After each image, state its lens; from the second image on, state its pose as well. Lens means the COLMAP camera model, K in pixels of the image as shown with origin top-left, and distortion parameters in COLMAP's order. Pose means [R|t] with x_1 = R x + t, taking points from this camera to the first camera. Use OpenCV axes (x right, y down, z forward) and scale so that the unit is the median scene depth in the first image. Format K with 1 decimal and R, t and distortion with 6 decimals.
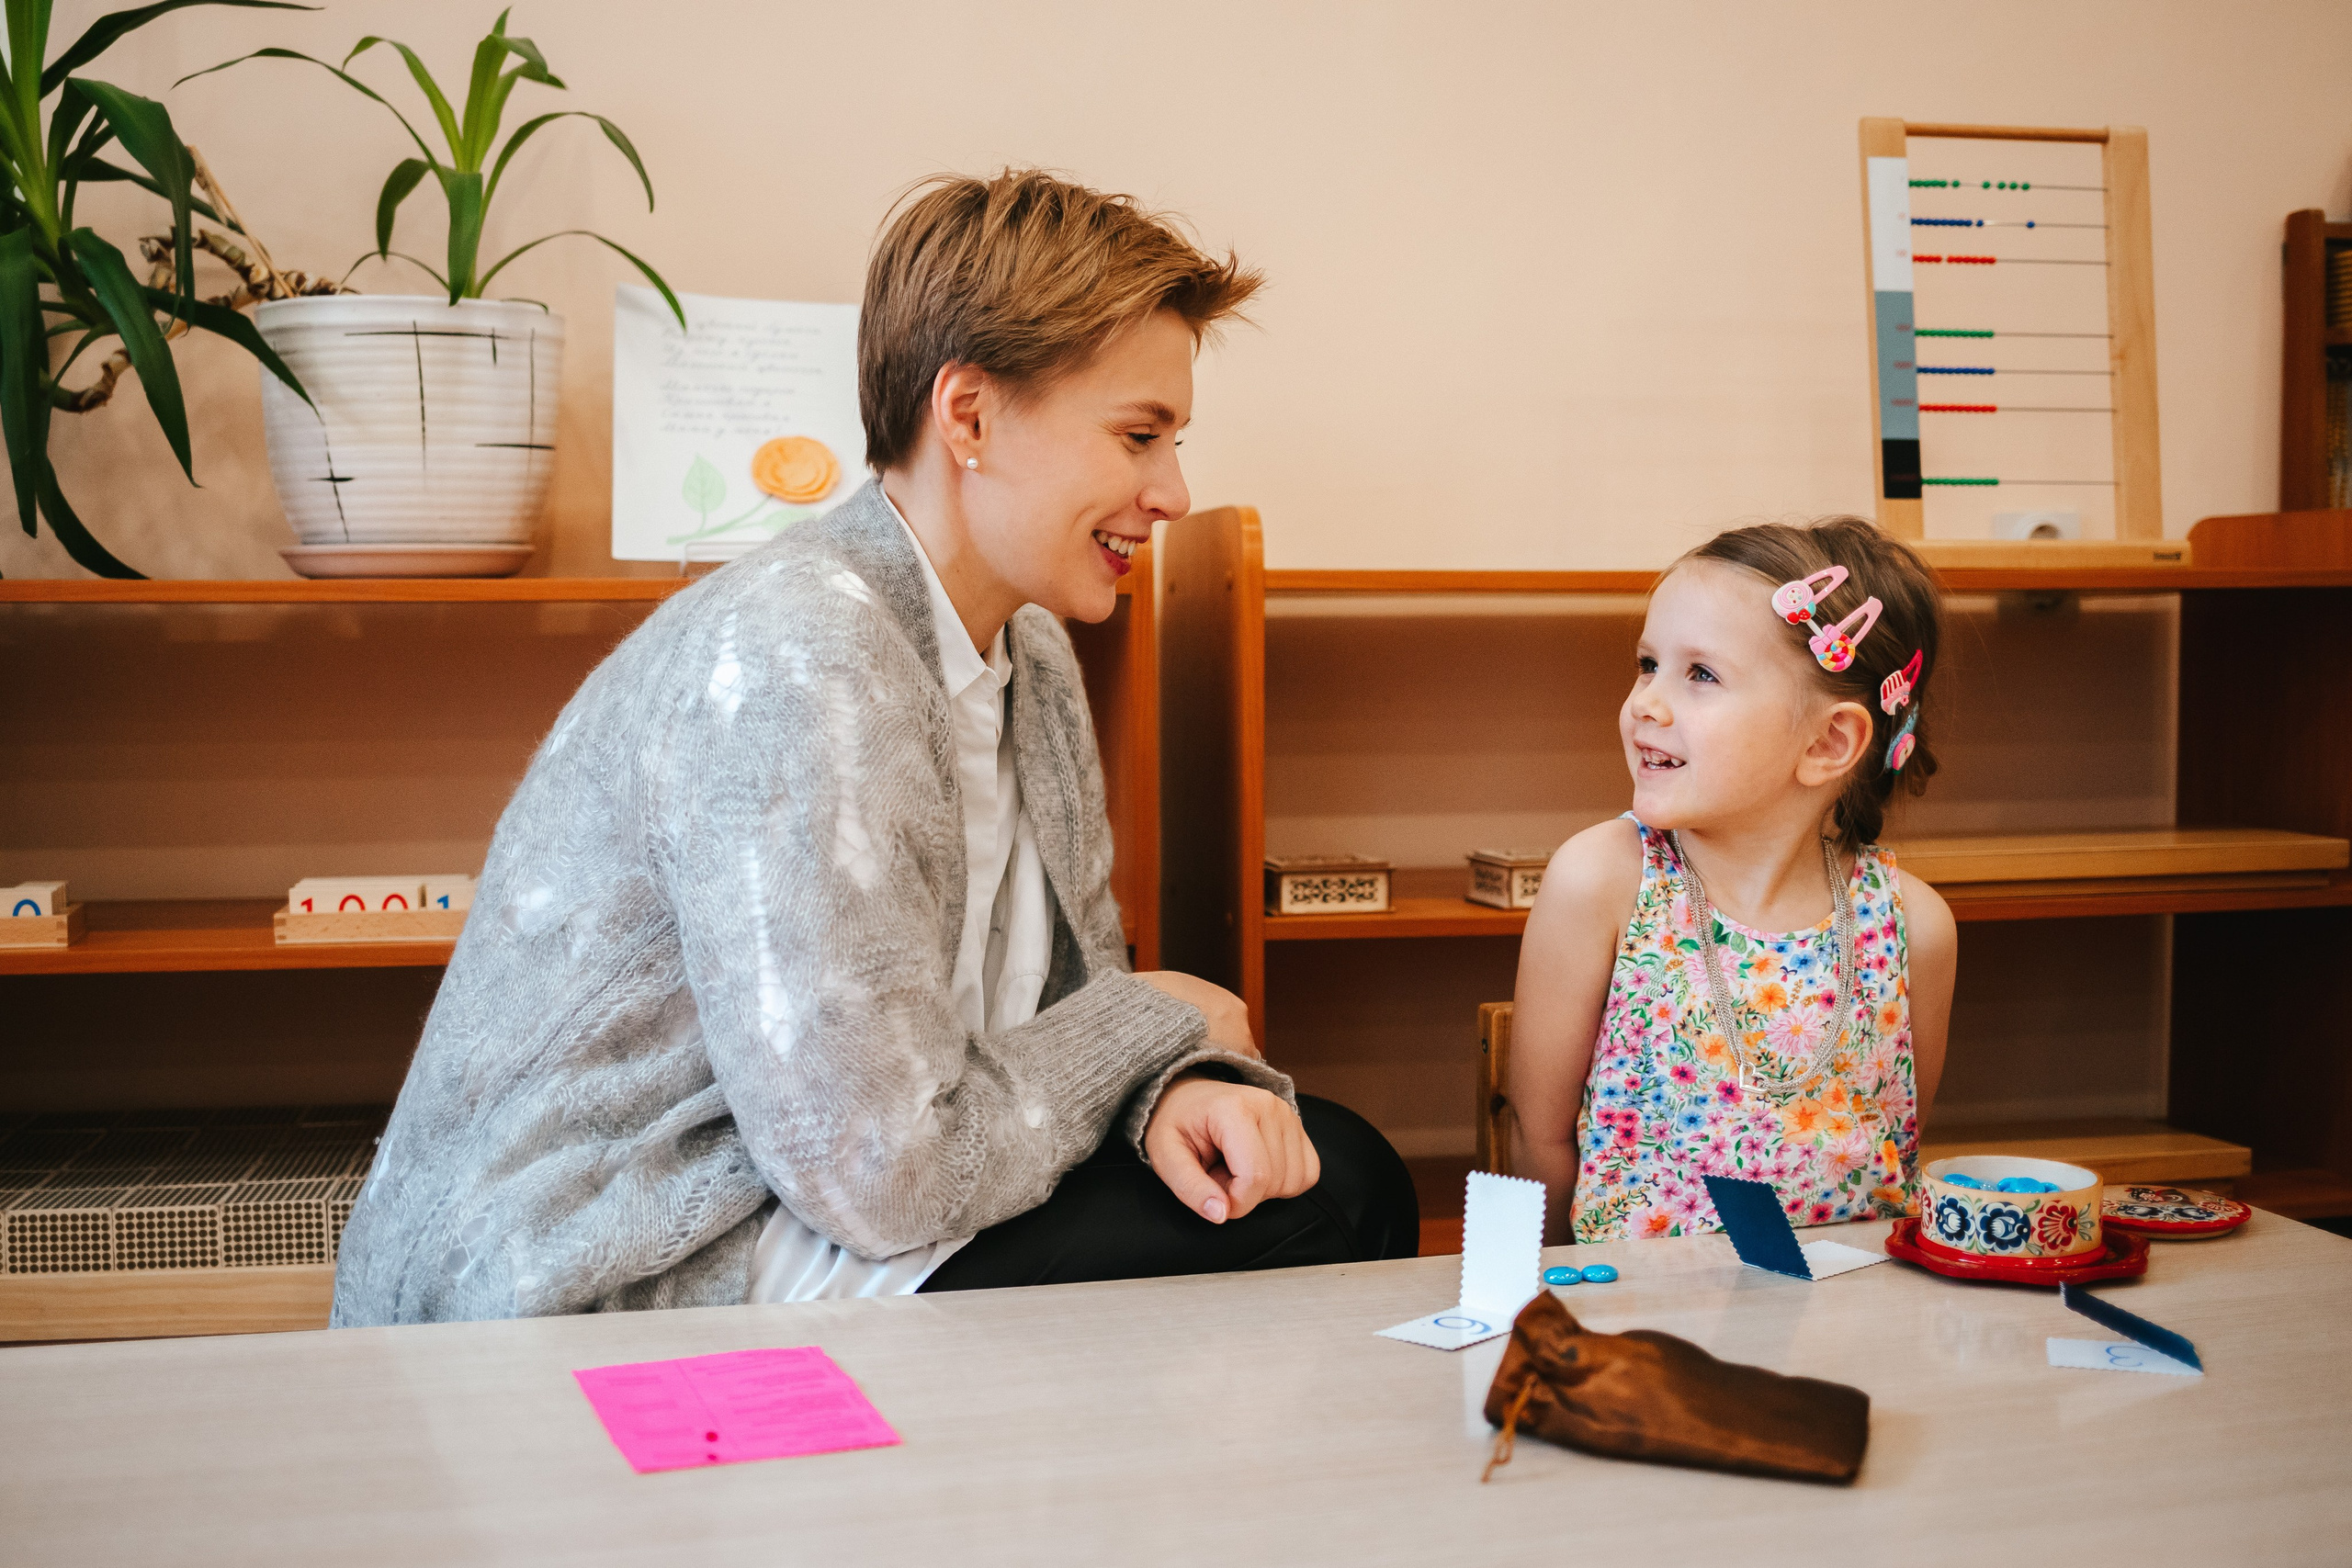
lens RADIAL K [[2527.9, 0, 1176.0], [0, 2527.9, 784.0], [0, 0, 1]] dist [-0.054598, 0.022470]
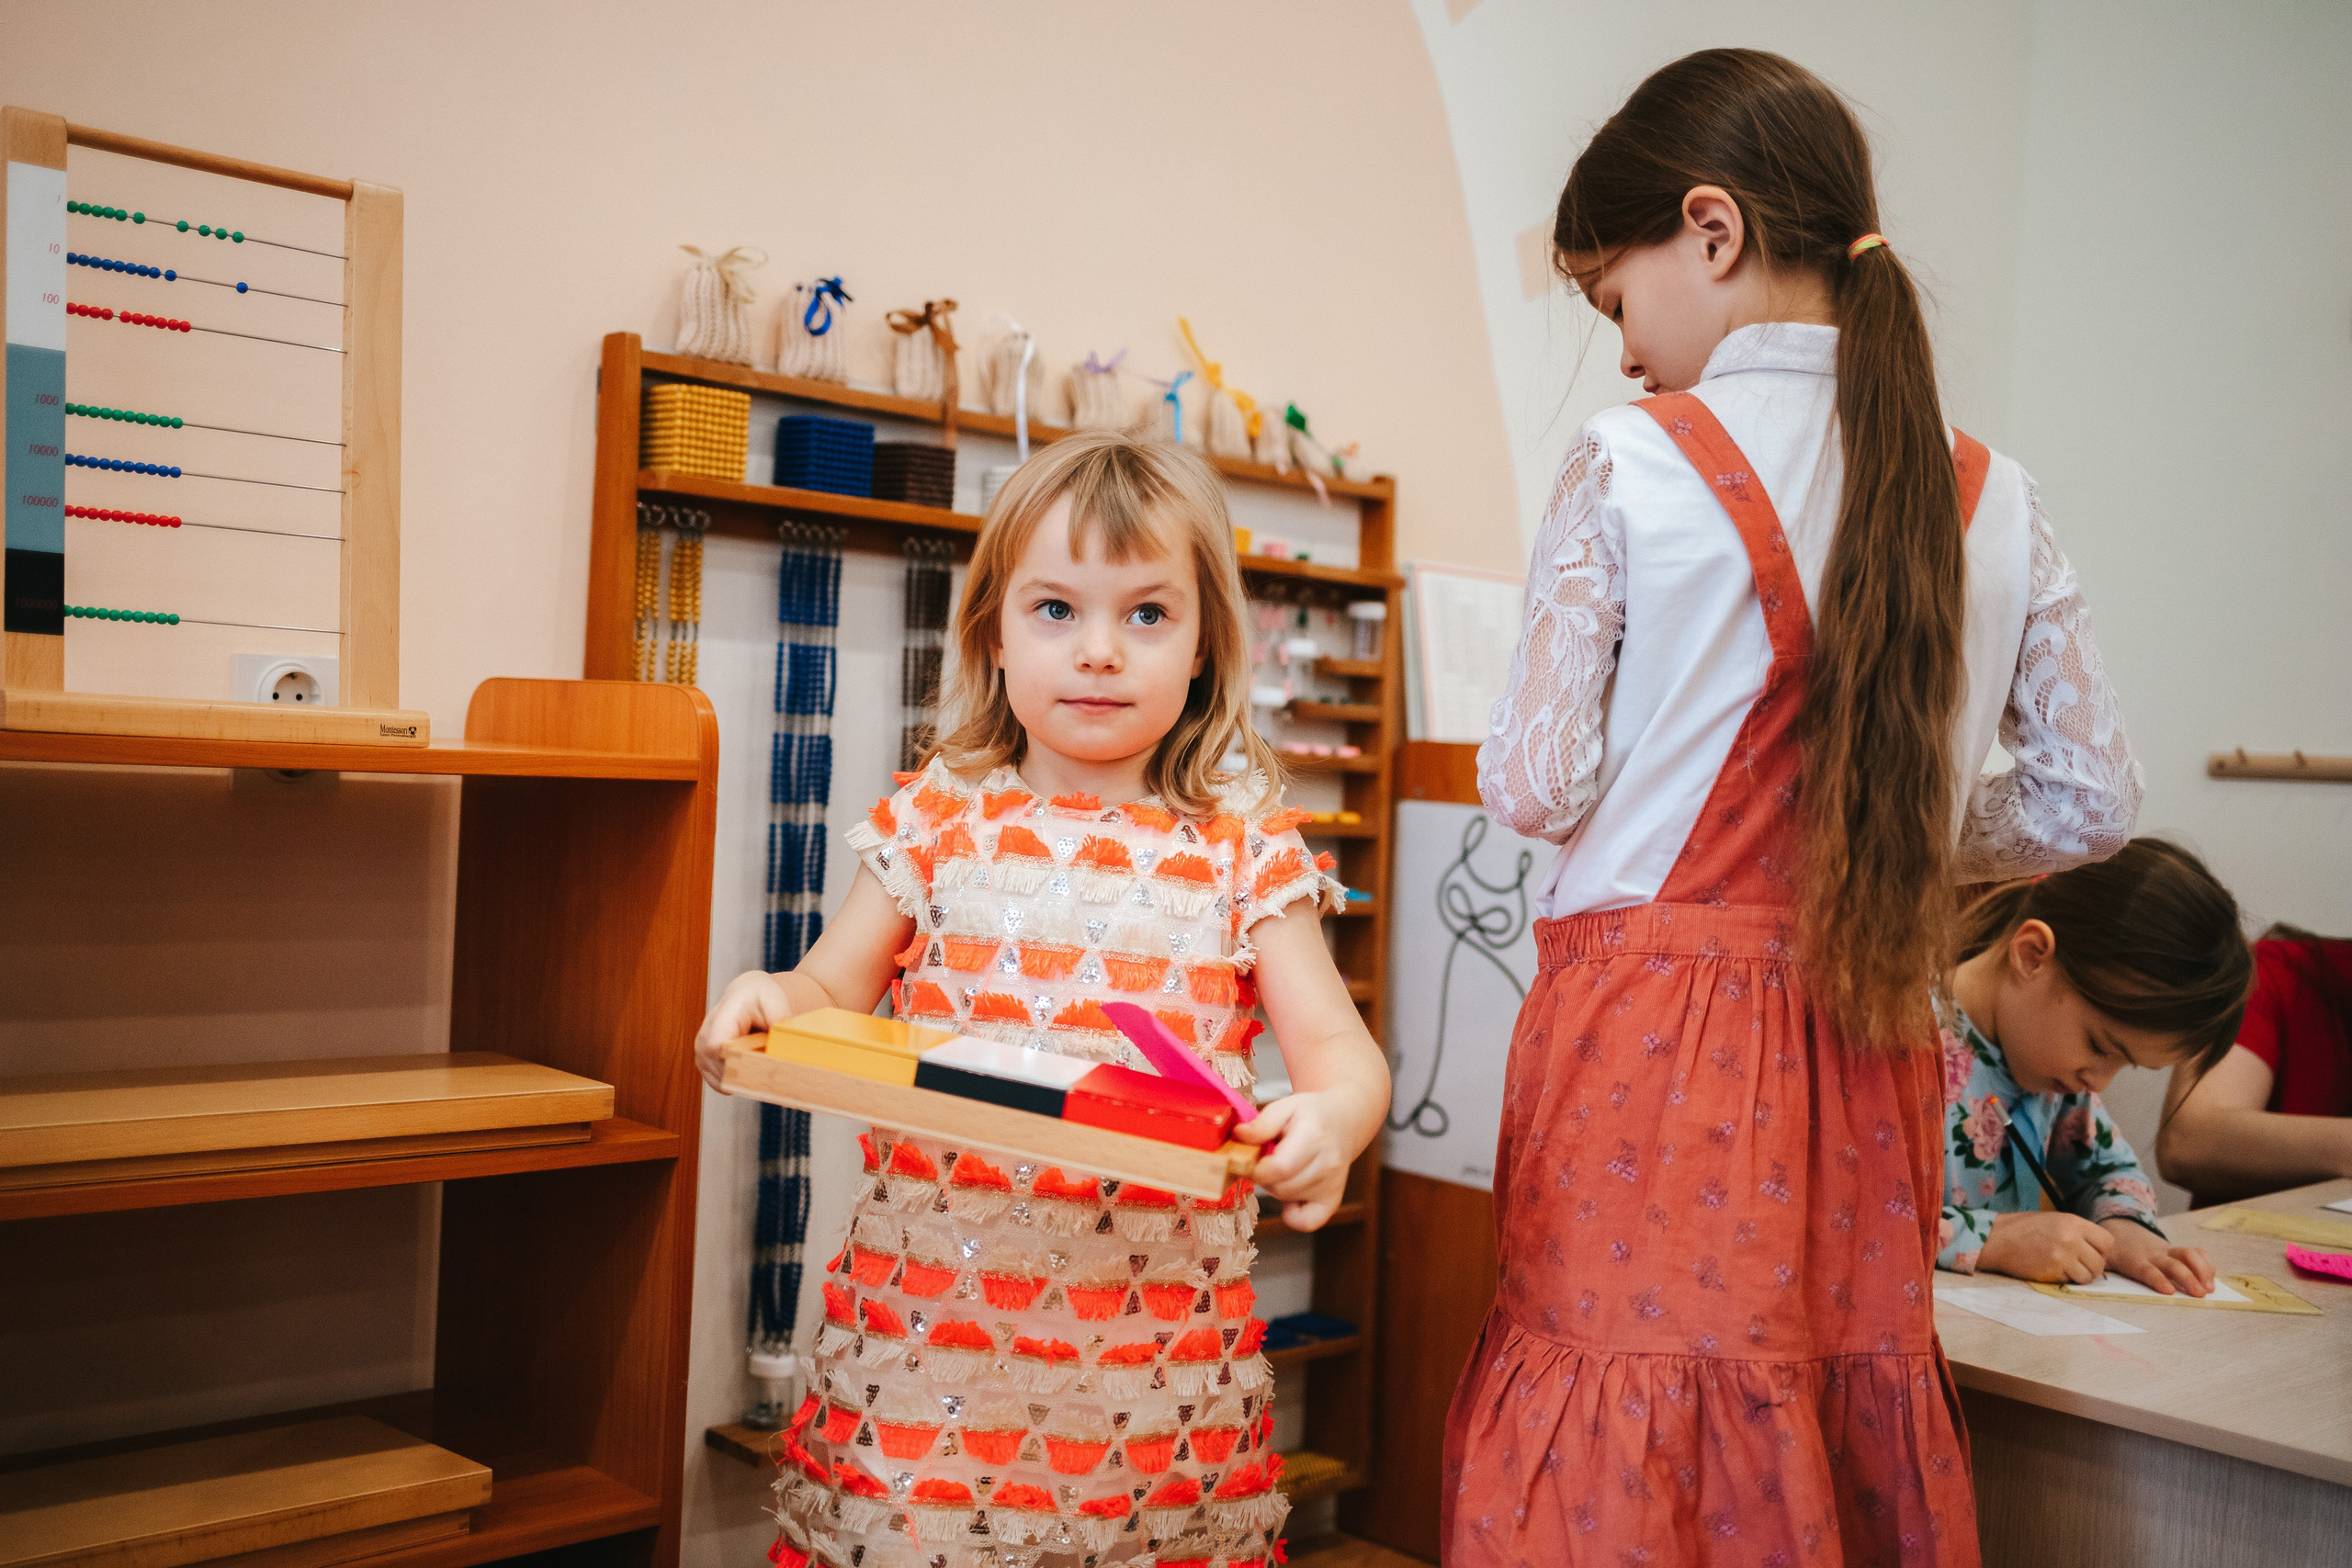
lens RADIAL K [[2527.9, 0, 1176.0], [0, 2527.9, 784.0], [0, 0, 1]] dist [-0.054598, 0.022470]
pose [[0.821454, 0.046771, 0.568353, 0.148179], [-0.020257, 0.998395, -0.052882, -0.037500], [-0.569915, 0.031927, 0.821083, 0.215733]]
